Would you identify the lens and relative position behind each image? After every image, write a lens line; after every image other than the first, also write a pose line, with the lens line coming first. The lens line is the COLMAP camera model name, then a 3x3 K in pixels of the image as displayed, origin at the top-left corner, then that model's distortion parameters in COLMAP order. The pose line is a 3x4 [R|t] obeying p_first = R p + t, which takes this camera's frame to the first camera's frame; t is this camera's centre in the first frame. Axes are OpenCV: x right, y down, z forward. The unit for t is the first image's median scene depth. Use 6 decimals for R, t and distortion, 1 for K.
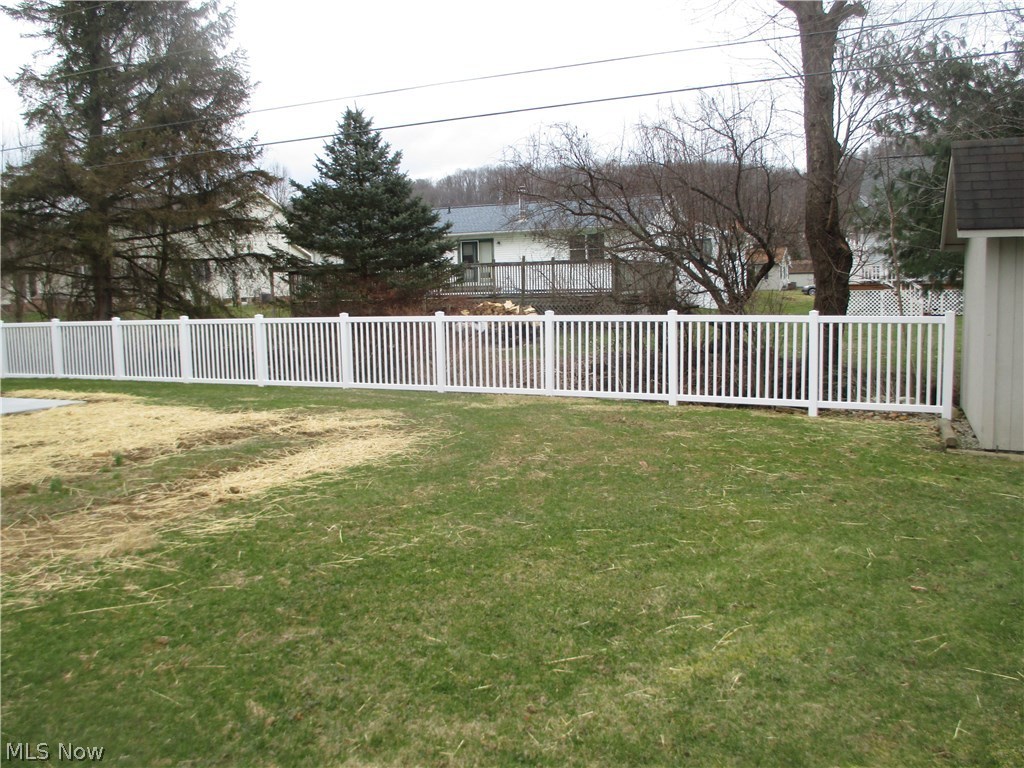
lens RADIAL K [[910.3, 0, 512.0], [0, 910.3, 384.0], [0, 0, 1]] dist [-0.305422, 0.007232]
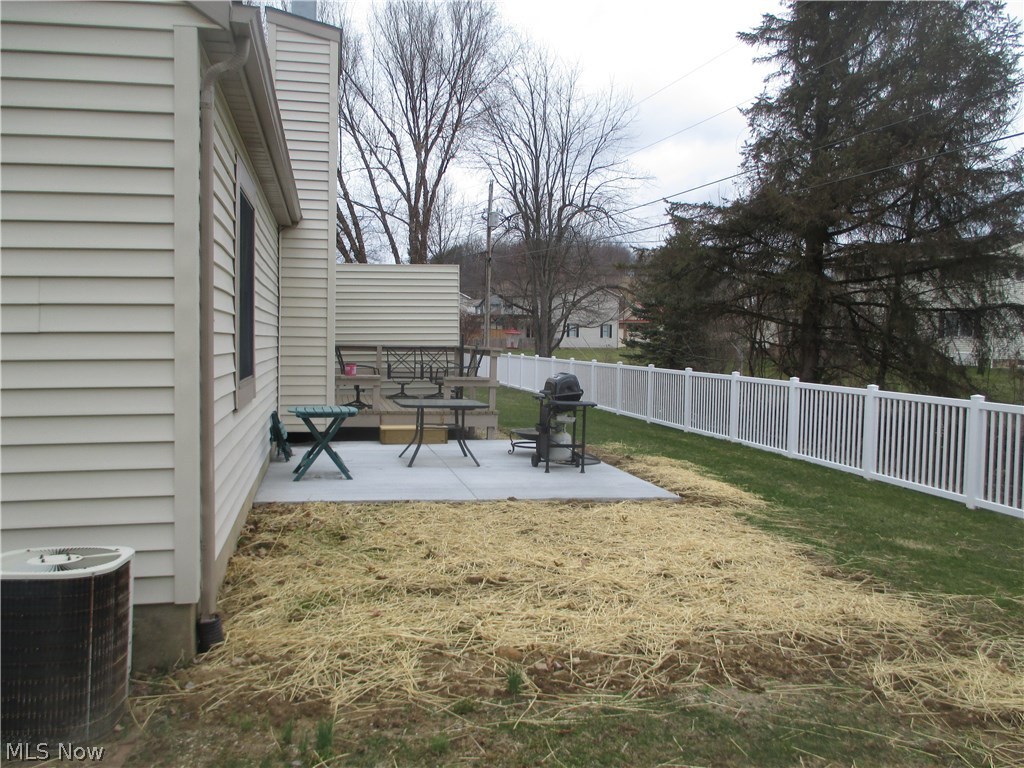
lens RADIAL K [[836.8, 0, 512.0], [0, 836.8, 384.0], [0, 0, 1]] dist [-0.005526, -0.001908]
pose [[0.649790, 0.070564, -0.756831, -0.026853], [-0.112071, 0.993694, -0.003573, -0.028070], [0.751806, 0.087141, 0.653600, 0.205572]]
